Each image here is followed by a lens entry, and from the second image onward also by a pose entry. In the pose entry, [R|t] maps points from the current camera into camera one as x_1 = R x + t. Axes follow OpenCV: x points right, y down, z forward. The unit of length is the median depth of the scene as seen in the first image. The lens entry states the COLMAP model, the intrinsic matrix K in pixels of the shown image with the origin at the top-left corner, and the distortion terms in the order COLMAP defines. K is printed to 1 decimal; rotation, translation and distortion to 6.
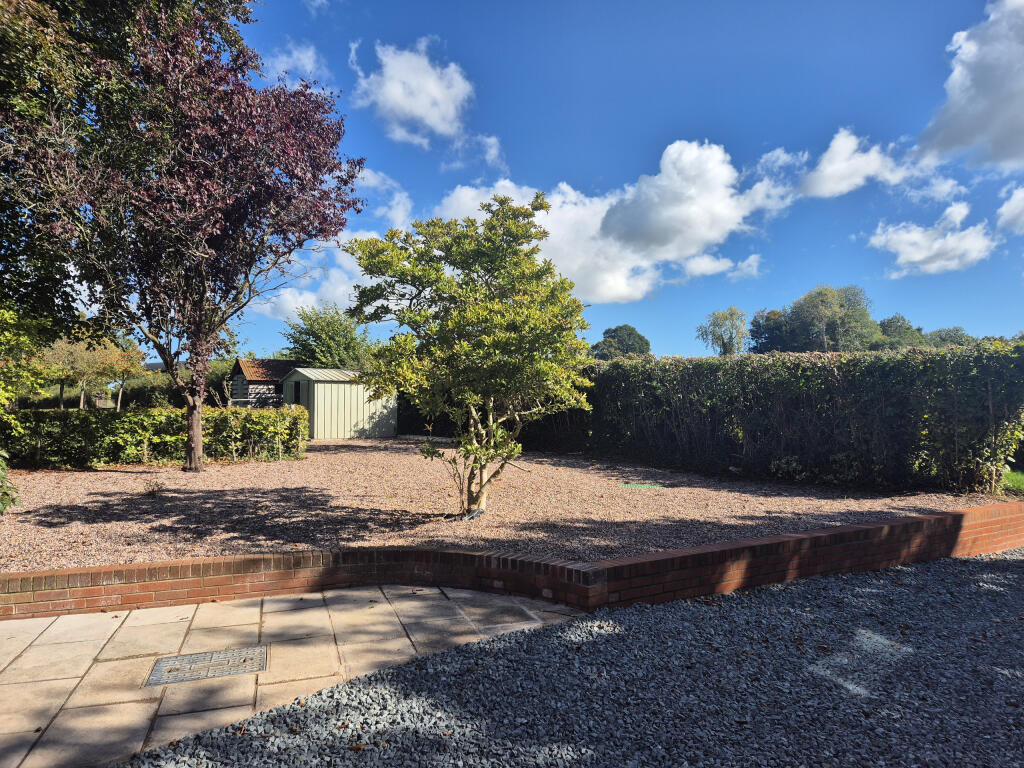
lens RADIAL K [[692.8, 0, 512.0], [0, 692.8, 384.0], [0, 0, 1]] dist [0.003065, 0.001030]
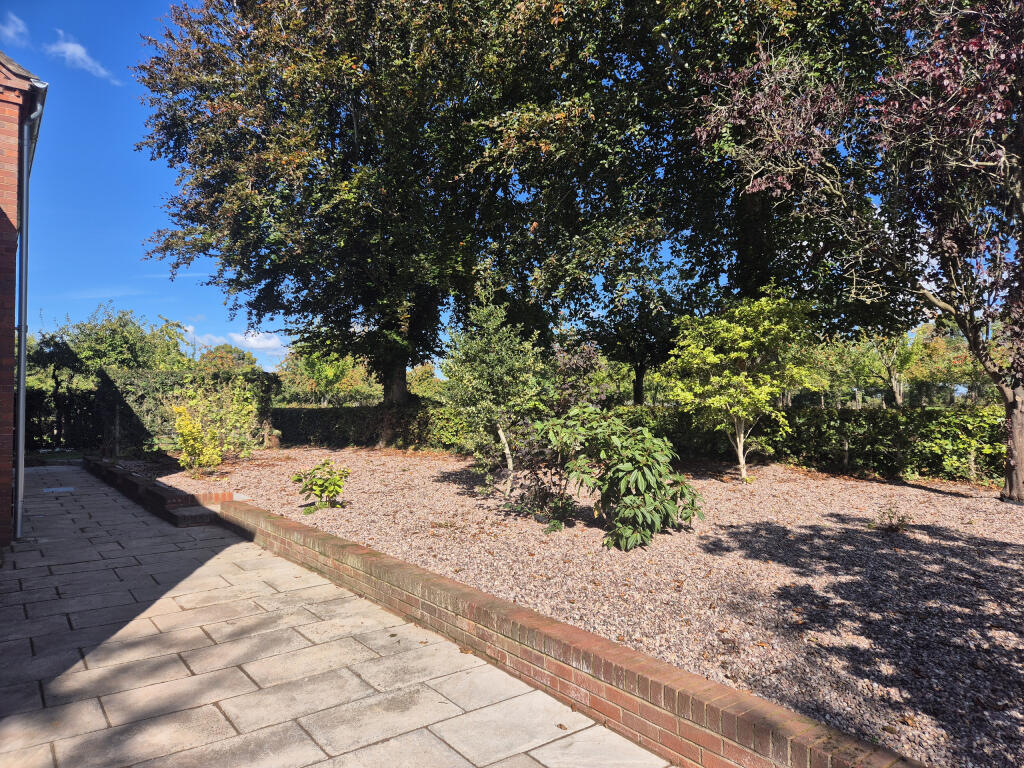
lens RADIAL K [[692.8, 0, 512.0], [0, 692.8, 384.0], [0, 0, 1]] dist [0.003065, 0.001030]
pose [[0.316256, -0.023704, -0.948378, 0.011739], [0.025010, 0.999549, -0.016643, 0.012905], [0.948344, -0.018456, 0.316706, 0.328852]]
